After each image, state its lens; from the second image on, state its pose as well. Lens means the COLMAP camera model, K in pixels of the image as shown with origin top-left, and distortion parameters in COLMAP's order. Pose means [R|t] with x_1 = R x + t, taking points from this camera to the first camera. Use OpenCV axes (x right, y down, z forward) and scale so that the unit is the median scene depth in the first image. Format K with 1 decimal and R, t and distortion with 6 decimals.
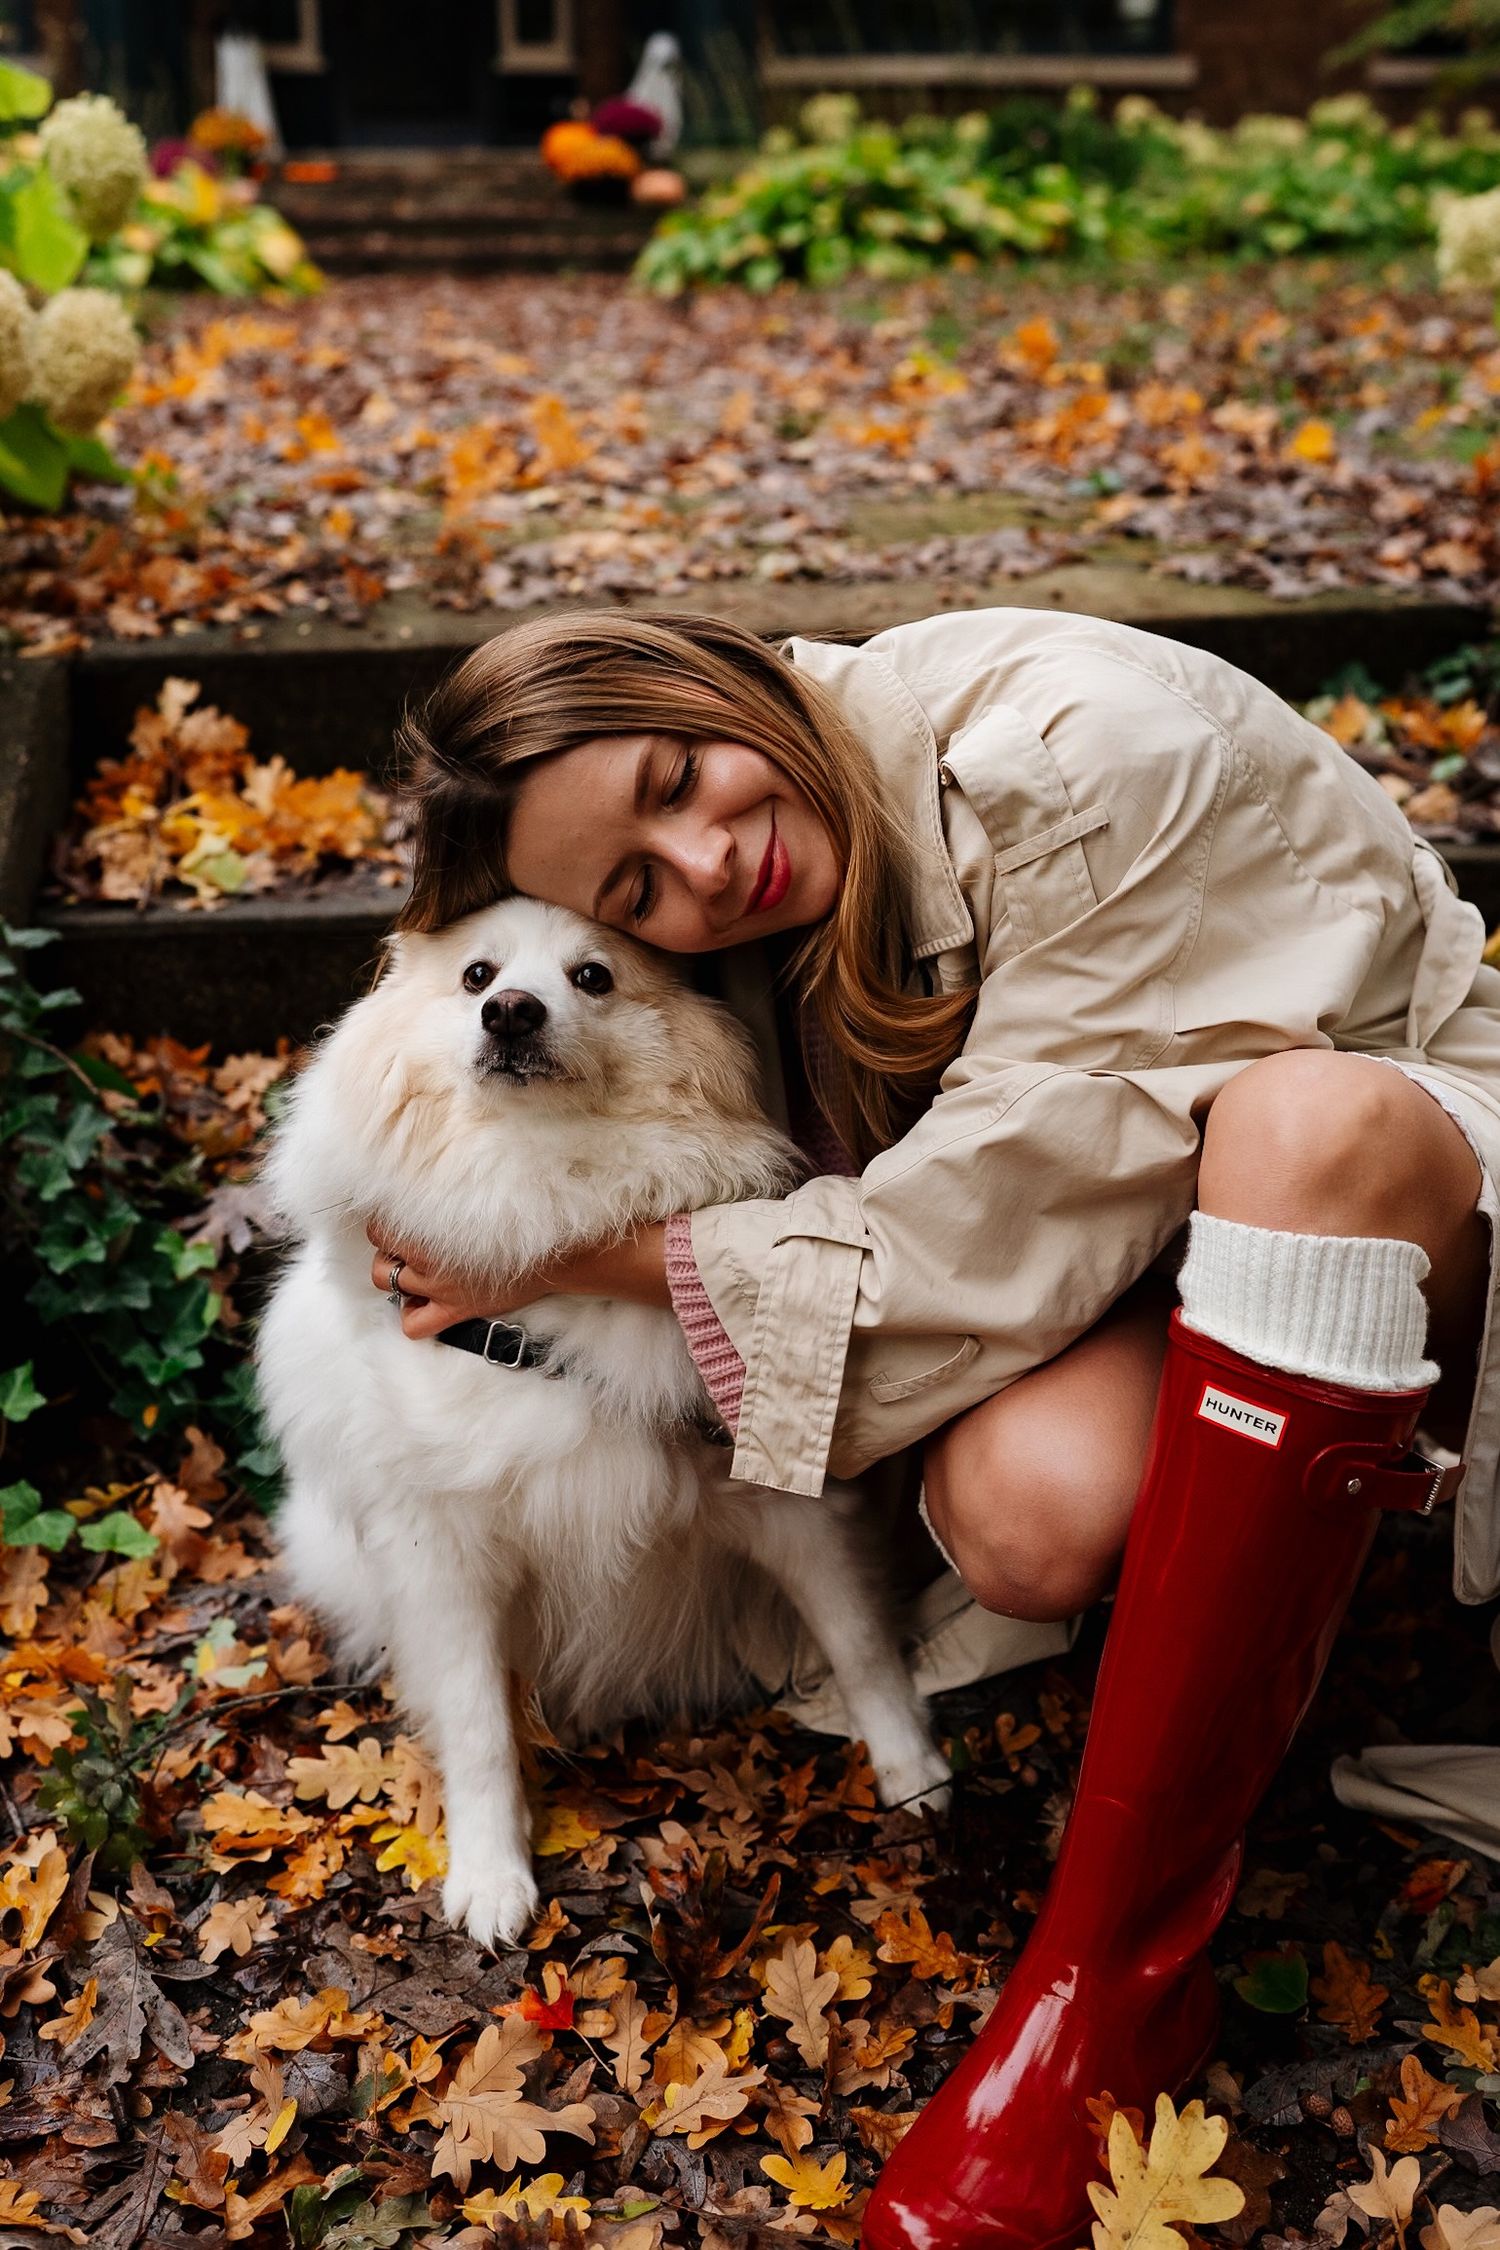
lens RADIAL K [[2418.3, 0, 716.8], [0, 2418.3, 1008.1], [0, 0, 1]] dist [-0.026389, 0.139082]
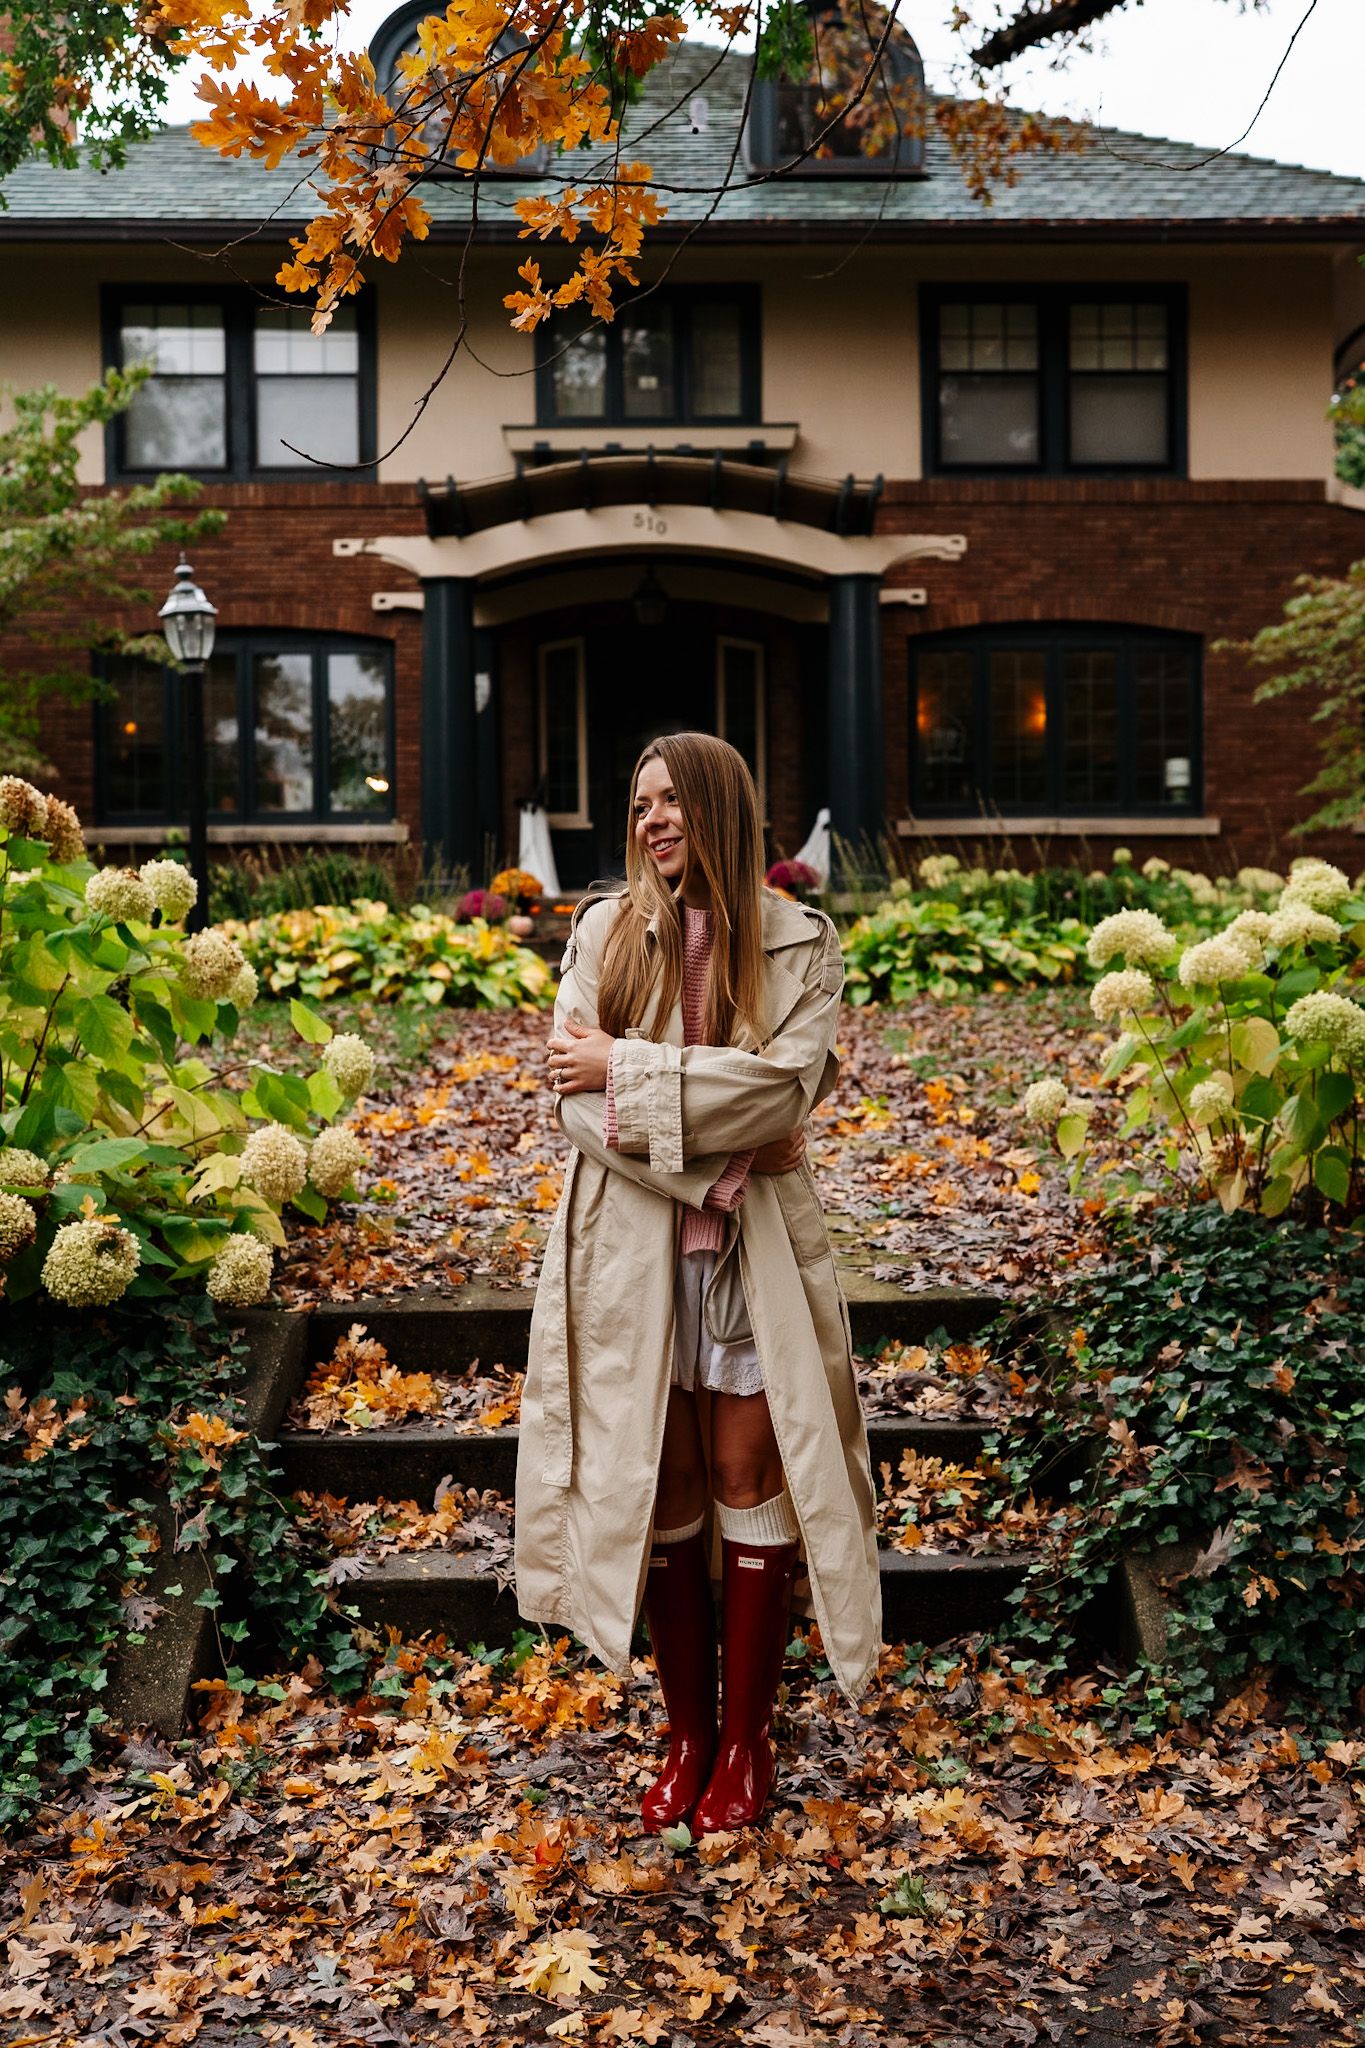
lens RADIAL K [[2067.1, 0, 715.5], [0, 2067.1, 1019.6], [0, 0, 1]] dist [-0.046124, 0.160015]
pose [[0.992996, 0.007983, -0.117875, 0.316946], [-0.035575, 0.971614, -0.233884, 0.017666], [0.112662, 0.236439, 0.965093, -0.819552]]
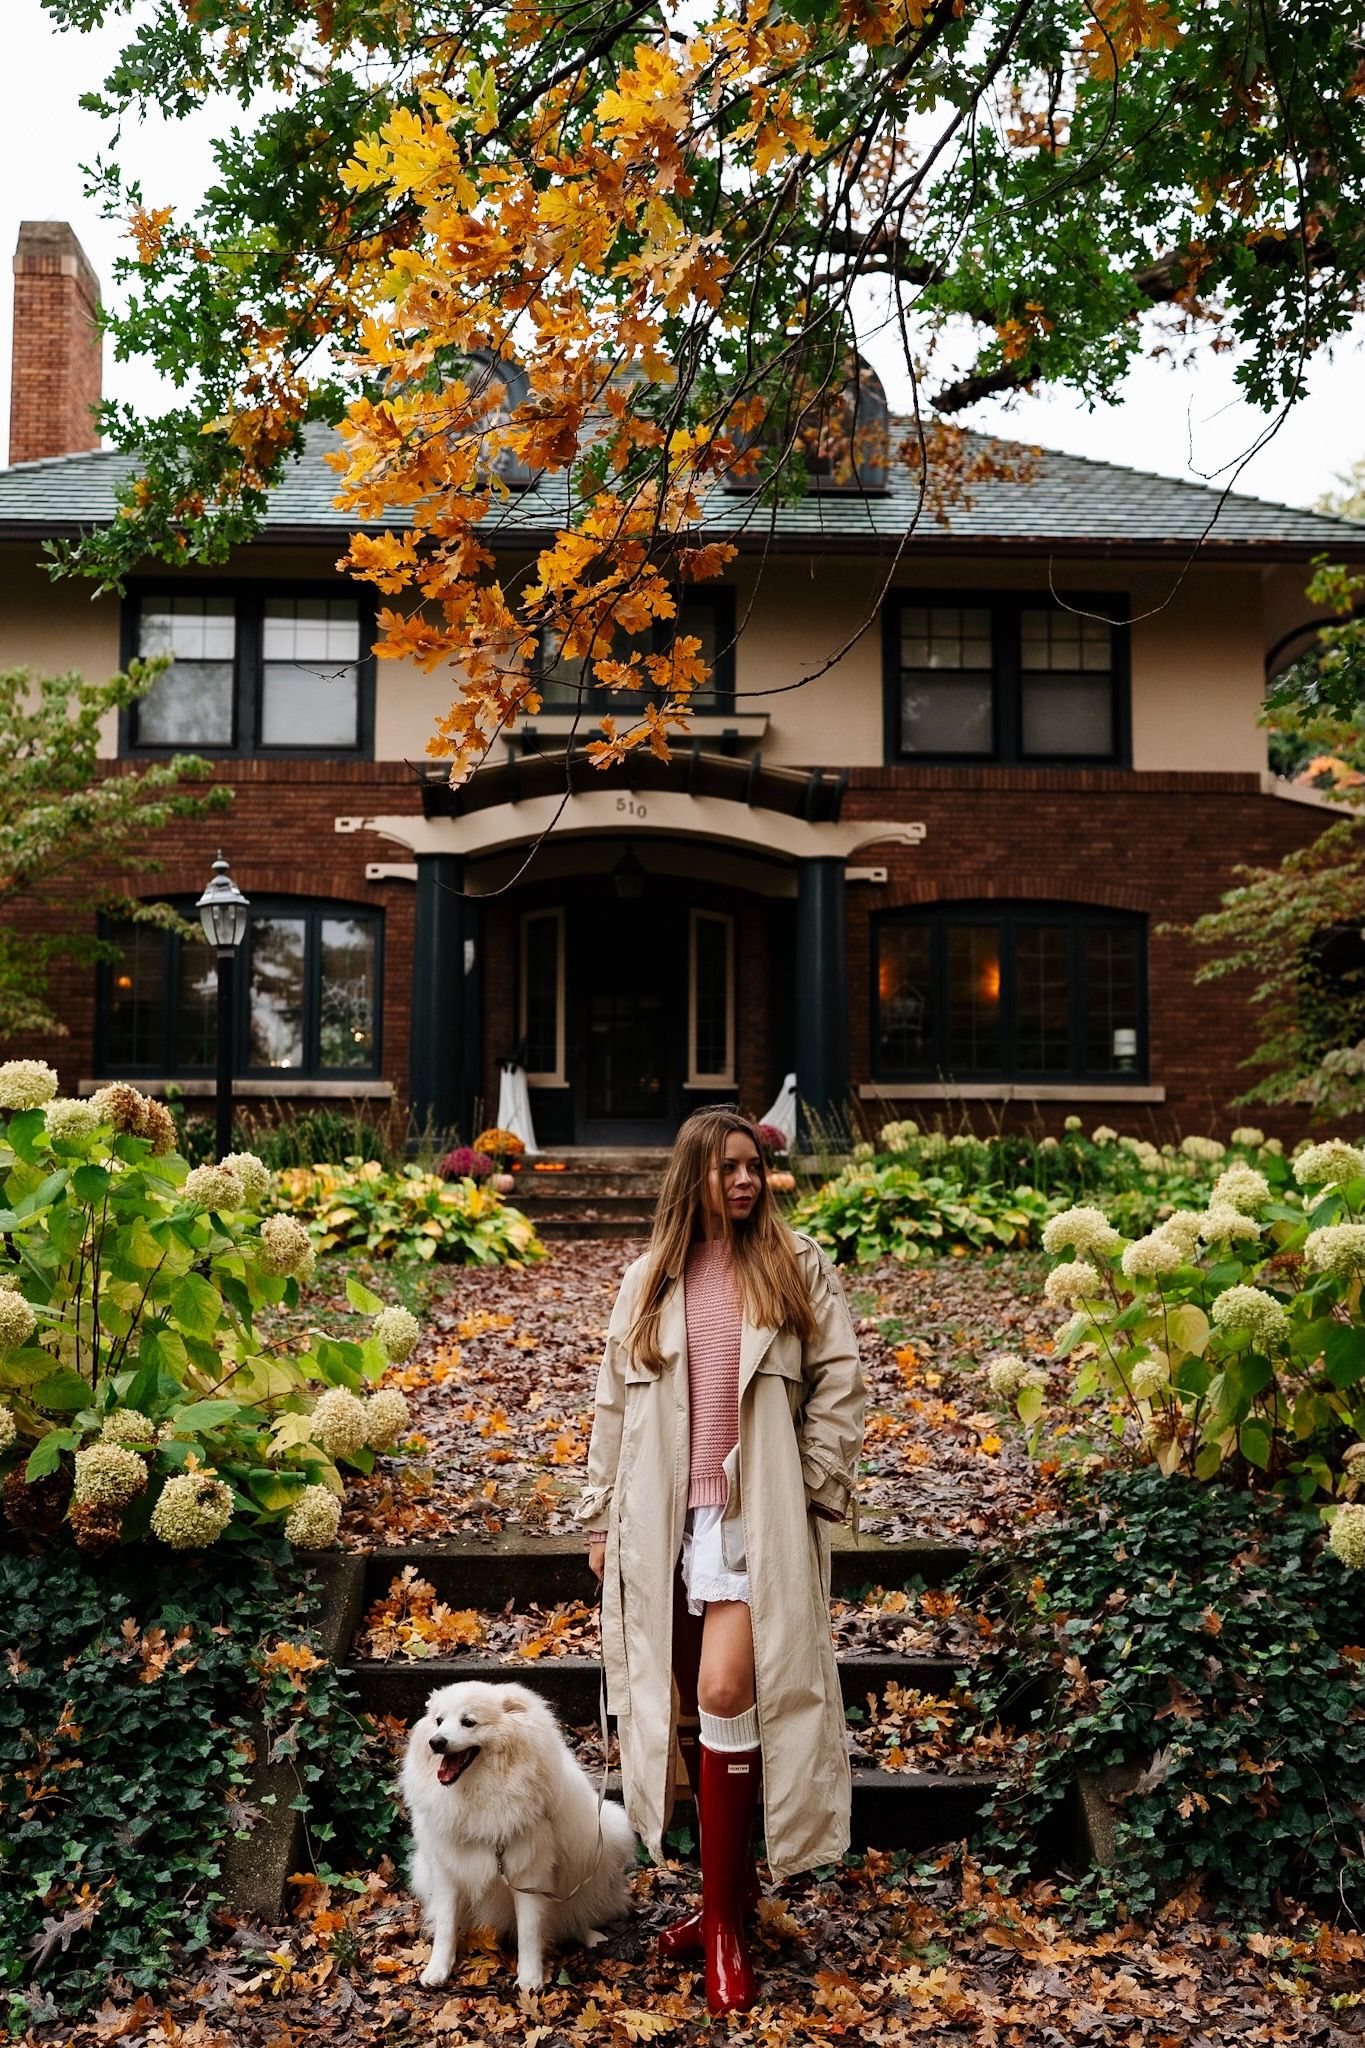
lens RADIAL K [[2066.2, 0, 692.8], [0, 2066.2, 1028.8], [0, 0, 1]] dist [-0.043297, 0.154482]
pose [[0.994248, 0.009236, -0.106707, 0.292023], [-0.045309, 0.939010, -0.340893, 0.053519], [0.097051, 0.343767, 0.934026, -1.159097]]
